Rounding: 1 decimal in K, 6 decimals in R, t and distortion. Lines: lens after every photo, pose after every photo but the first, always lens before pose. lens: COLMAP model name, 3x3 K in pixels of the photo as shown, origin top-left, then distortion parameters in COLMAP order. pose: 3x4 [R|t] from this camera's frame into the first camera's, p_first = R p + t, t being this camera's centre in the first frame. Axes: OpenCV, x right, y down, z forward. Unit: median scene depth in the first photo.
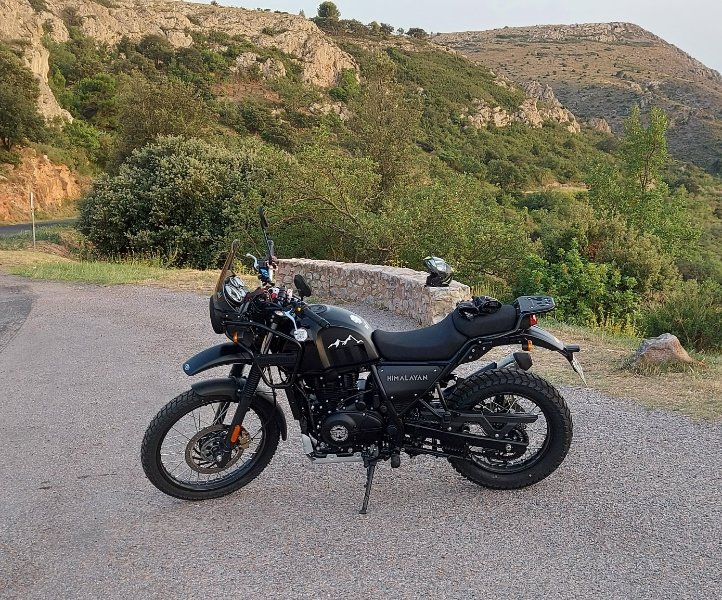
lens RADIAL K [[1074.6, 0, 361.3], [0, 1074.6, 300.7], [0, 0, 1]] dist [0.058890, 0.000000]
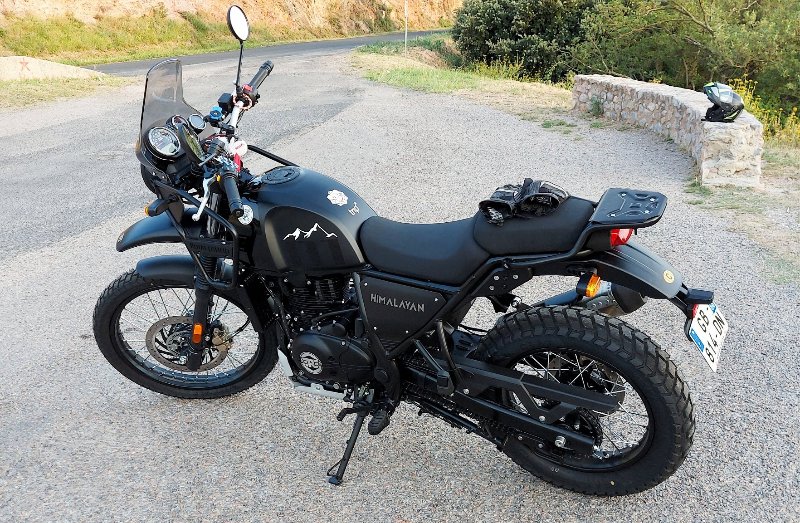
lens RADIAL K [[804.1, 0, 399.6], [0, 804.1, 260.0], [0, 0, 1]] dist [0.020177, 0.000000]
pose [[0.885957, 0.147311, -0.439750, 0.229647], [-0.054528, 0.974722, 0.216665, -0.049032], [0.460551, -0.167978, 0.871594, 0.571271]]
